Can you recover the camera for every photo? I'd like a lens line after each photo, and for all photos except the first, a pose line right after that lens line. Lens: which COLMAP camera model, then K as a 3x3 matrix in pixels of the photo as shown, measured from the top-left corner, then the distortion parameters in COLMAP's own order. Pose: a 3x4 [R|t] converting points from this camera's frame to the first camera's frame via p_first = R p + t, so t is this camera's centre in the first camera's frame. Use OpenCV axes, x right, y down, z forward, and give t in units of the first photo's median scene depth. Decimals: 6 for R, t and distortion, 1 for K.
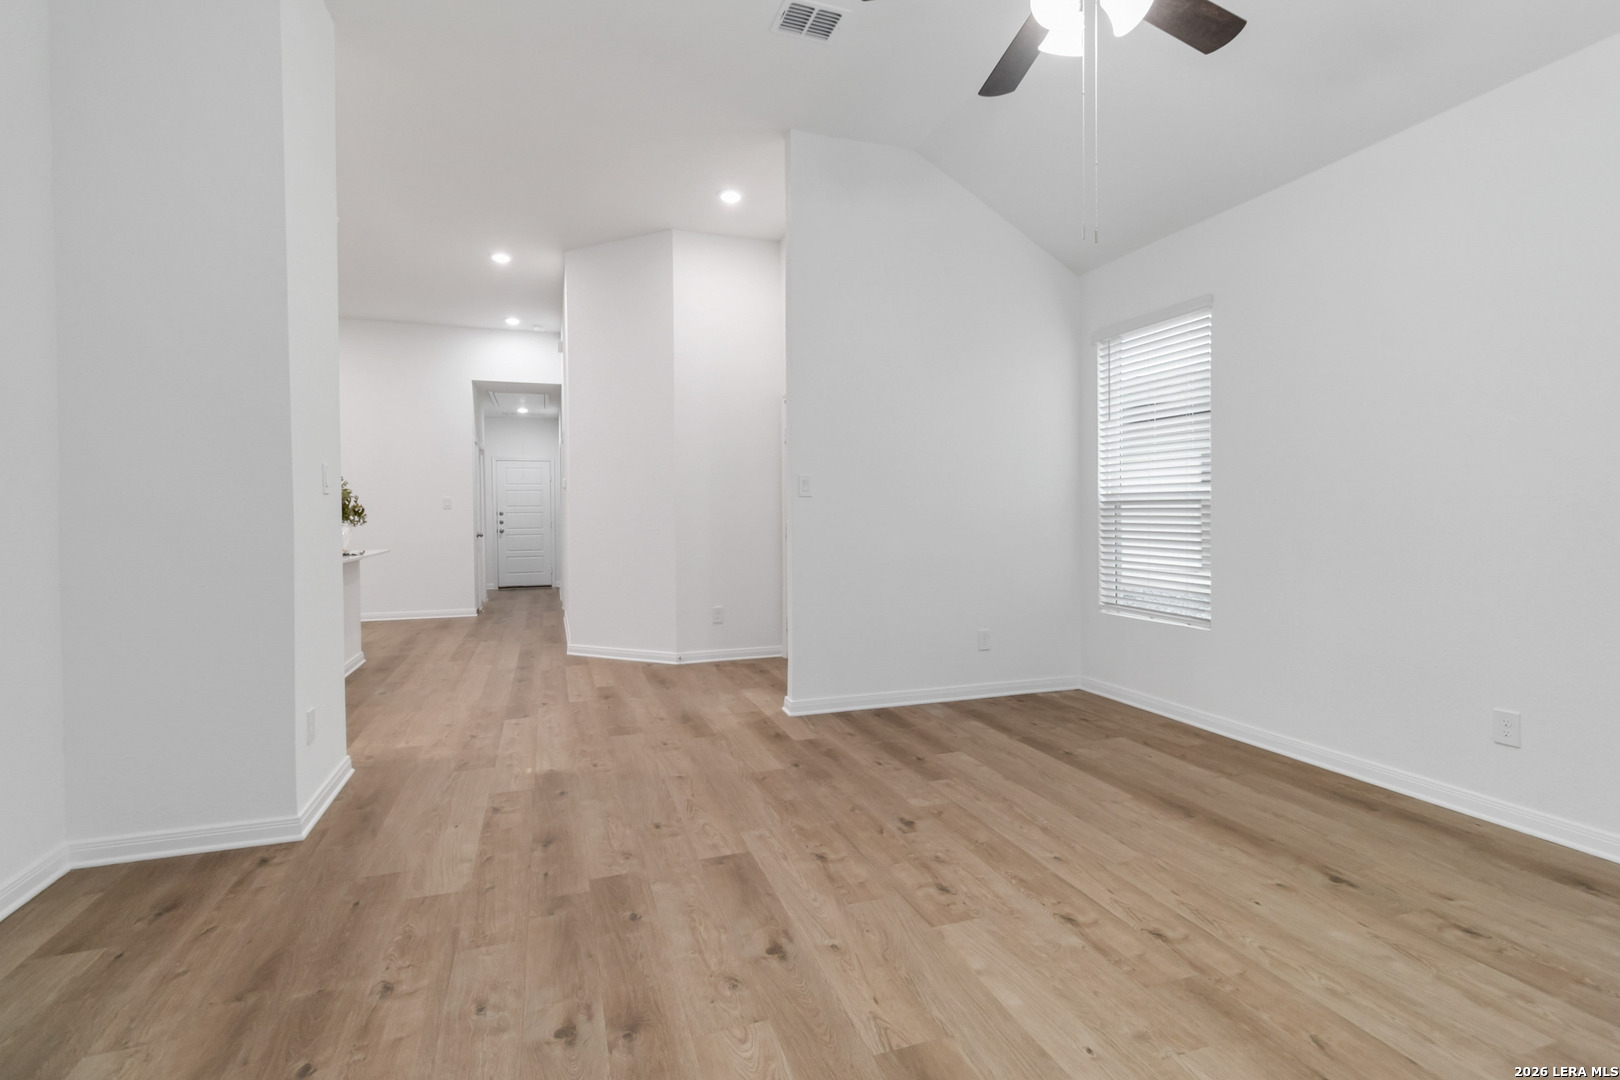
lens RADIAL K [[760.3, 0, 812.3], [0, 760.3, 511.6], [0, 0, 1]] dist [0.000614, -0.000008]
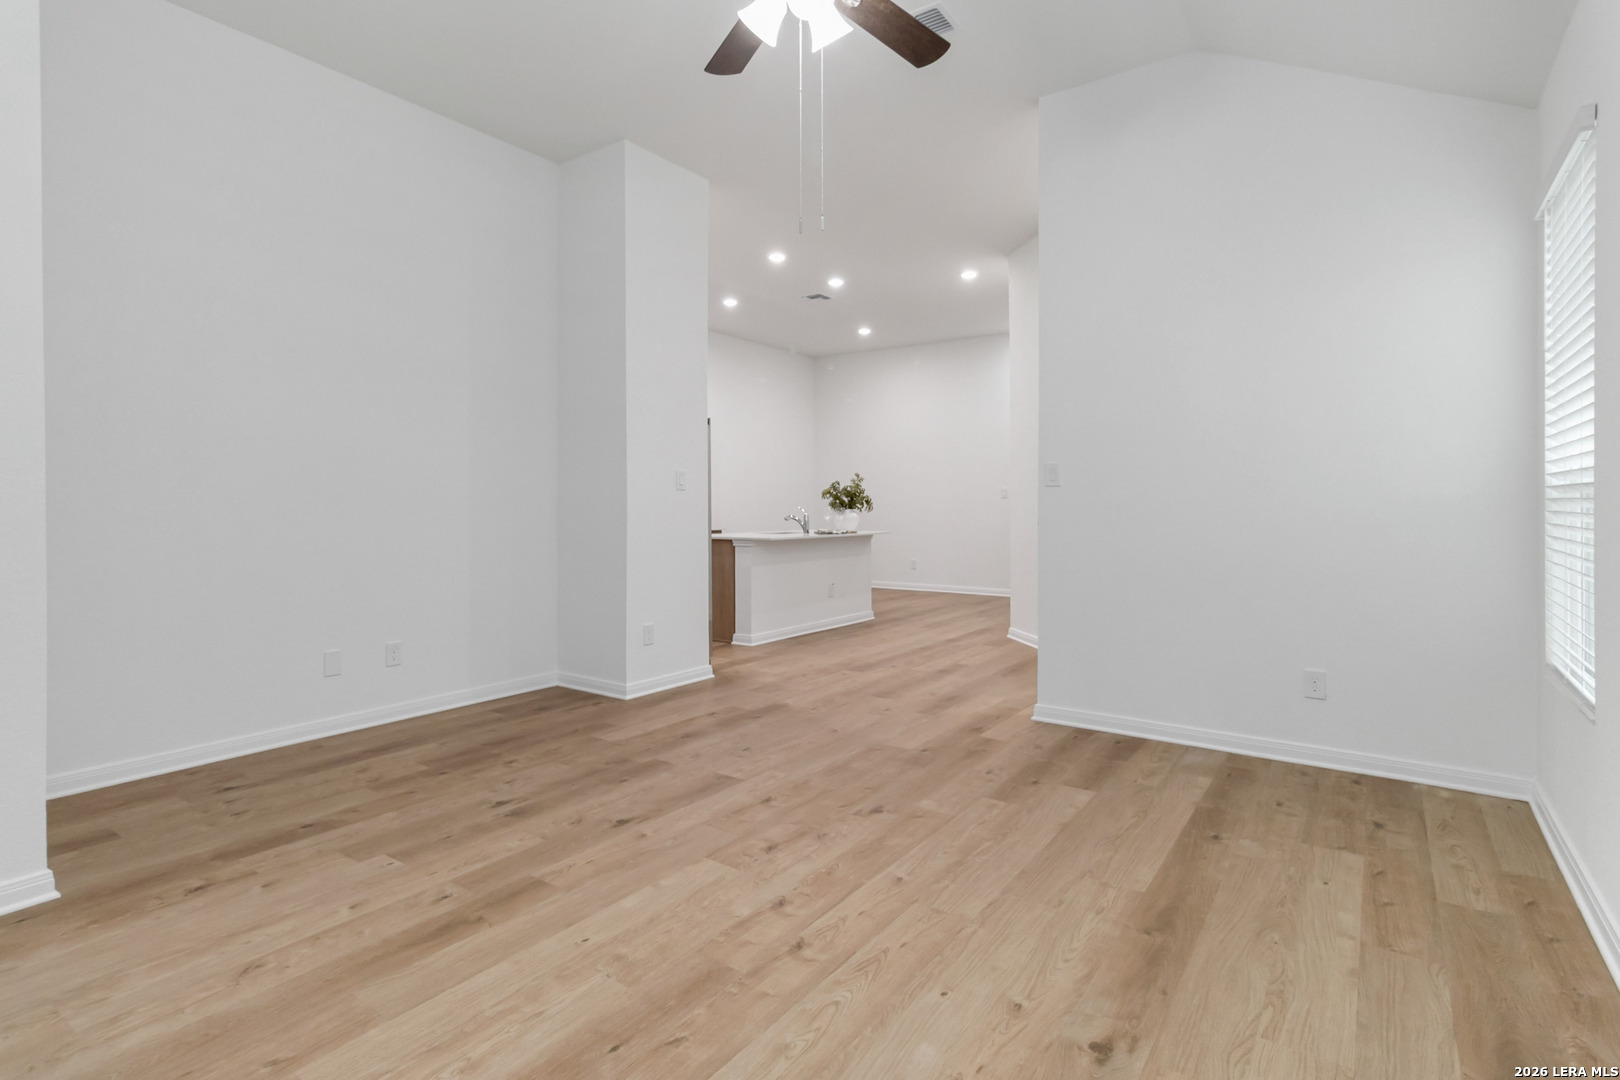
lens RADIAL K [[799.8, 0, 814.7], [0, 799.8, 506.2], [0, 0, 1]] dist [0.001101, 0.000373]
pose [[0.579716, 0.009247, -0.814766, 1.033844], [-0.002261, 0.999950, 0.009740, -0.005941], [0.814816, -0.003805, 0.579708, 0.349983]]
